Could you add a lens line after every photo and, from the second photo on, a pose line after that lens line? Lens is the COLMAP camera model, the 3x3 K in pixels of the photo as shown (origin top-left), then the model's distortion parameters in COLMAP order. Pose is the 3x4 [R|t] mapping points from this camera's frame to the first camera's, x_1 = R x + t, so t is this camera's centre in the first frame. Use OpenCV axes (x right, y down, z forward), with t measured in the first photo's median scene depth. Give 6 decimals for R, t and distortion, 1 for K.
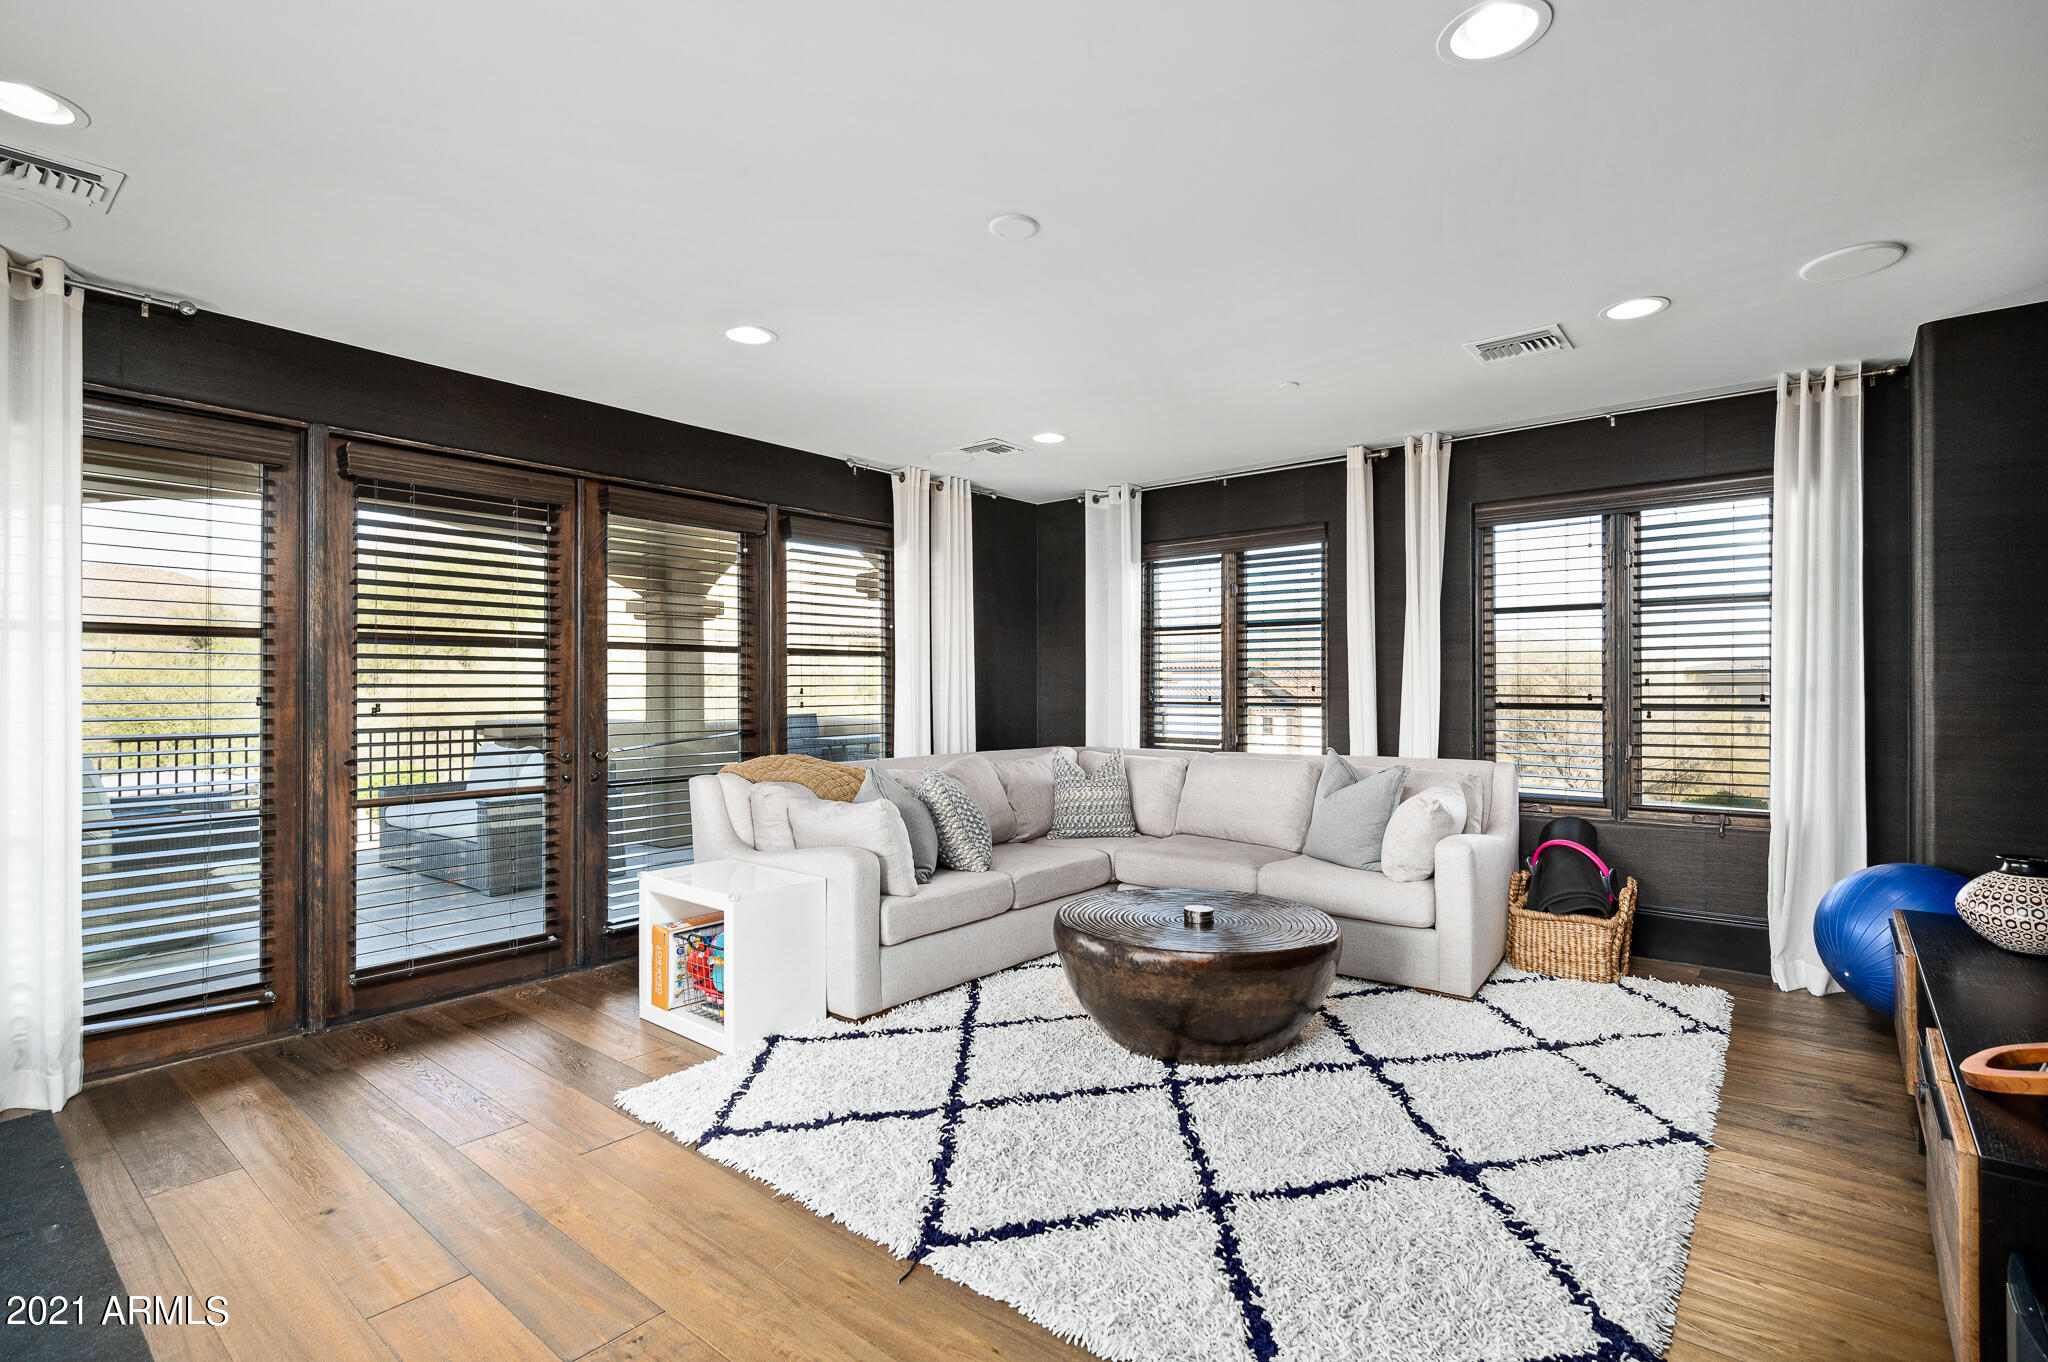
lens RADIAL K [[952.2, 0, 1024.9], [0, 952.2, 689.4], [0, 0, 1]] dist [-0.000518, 0.000034]
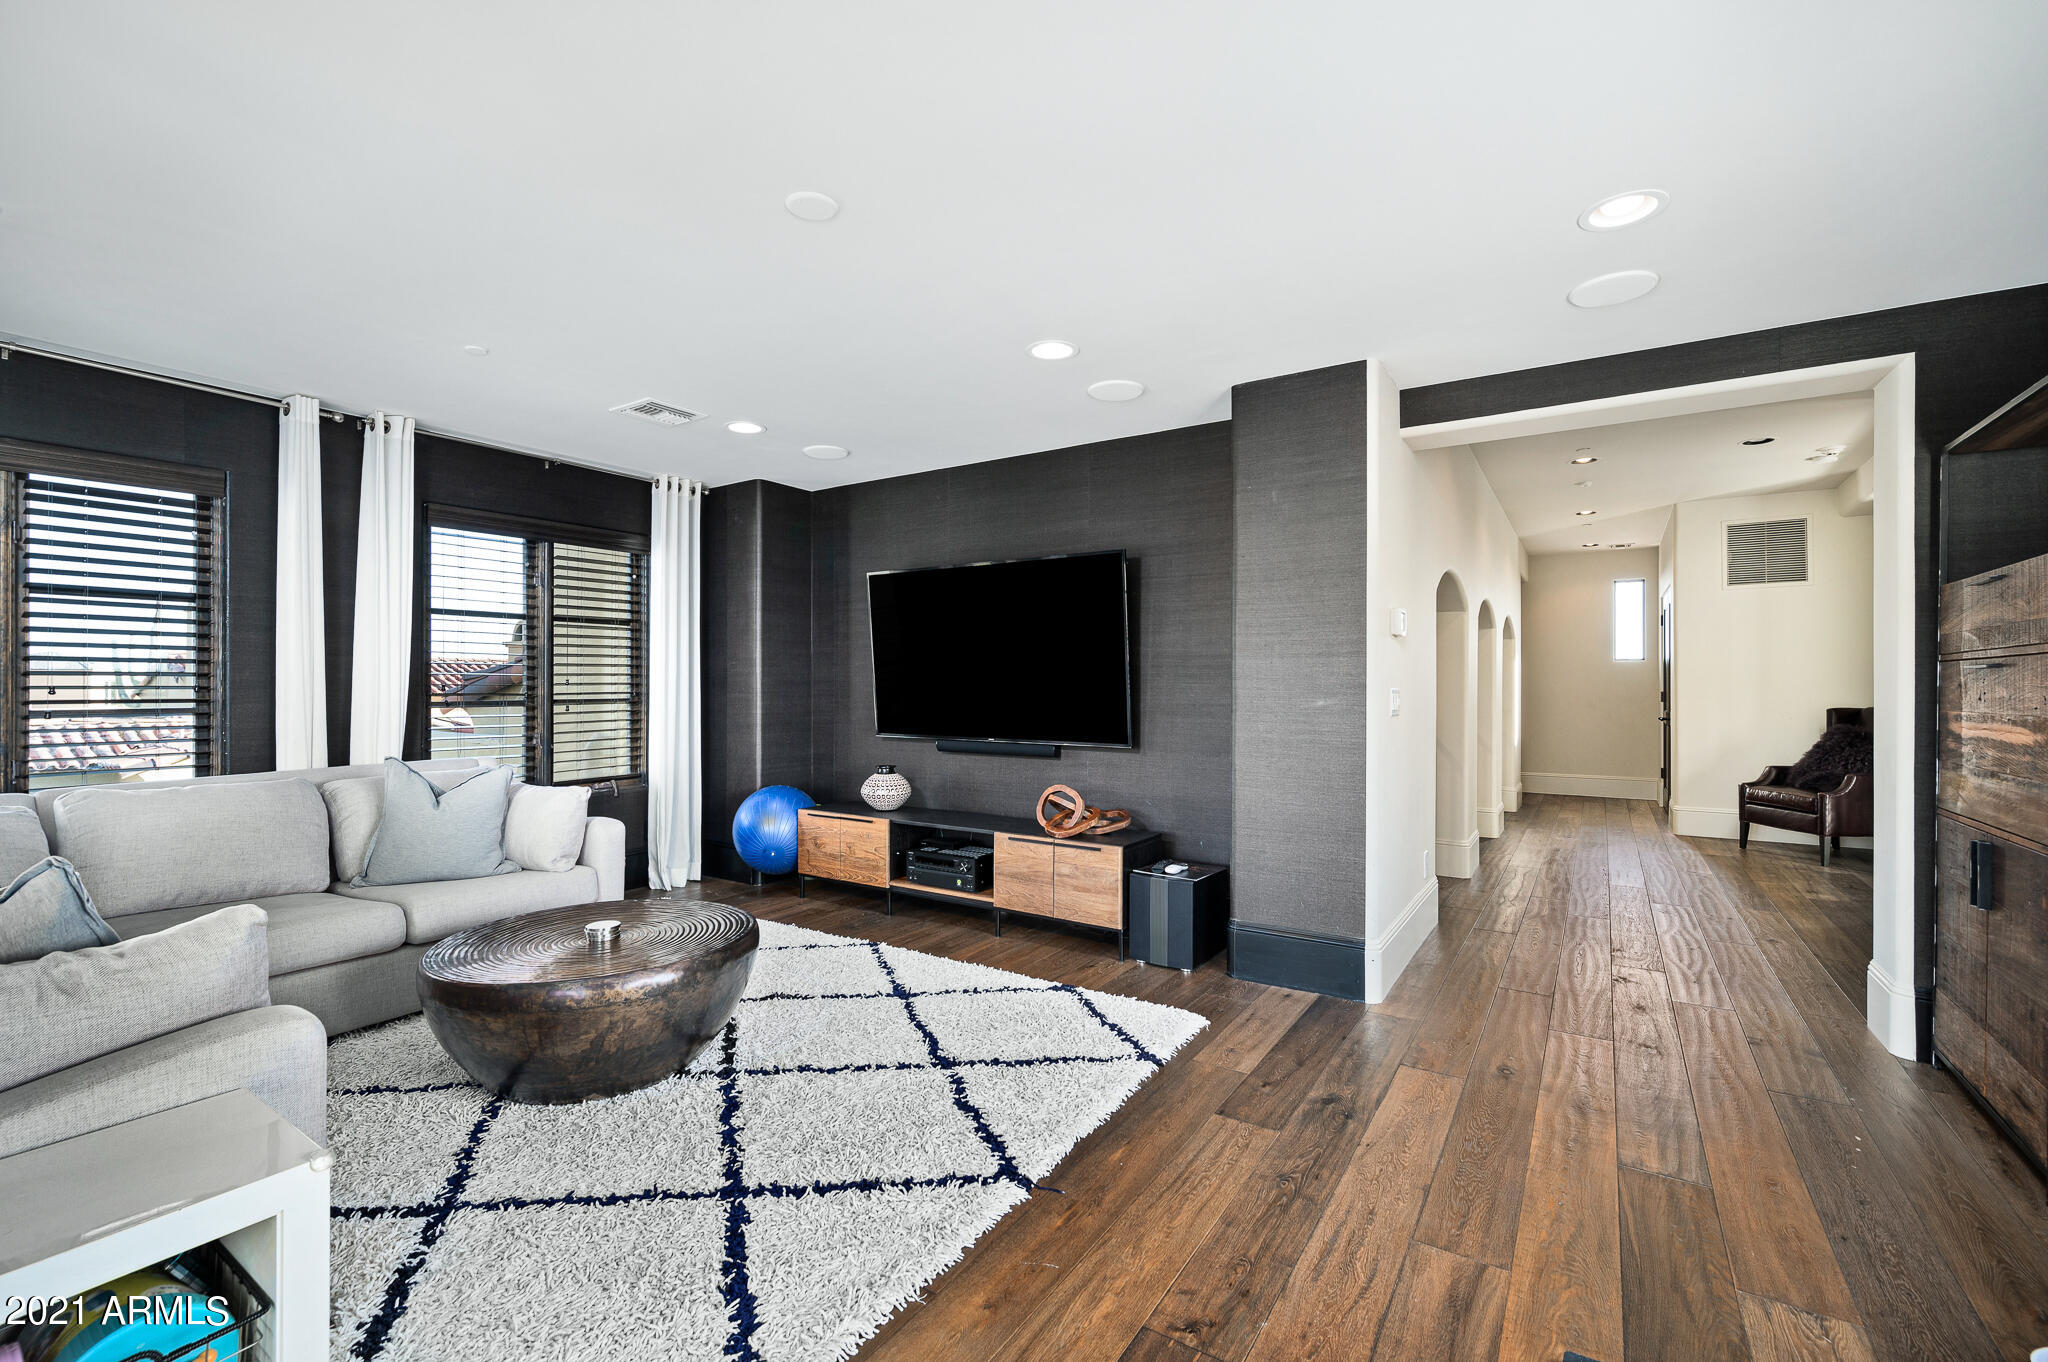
lens RADIAL K [[870.4, 0, 1022.7], [0, 870.4, 681.2], [0, 0, 1]] dist [0.000441, 0.000068]
pose [[-0.094664, 0.006463, 0.995488, -0.762633], [0.004566, 0.999971, -0.006058, 0.000933], [-0.995499, 0.003972, -0.094690, 0.731798]]
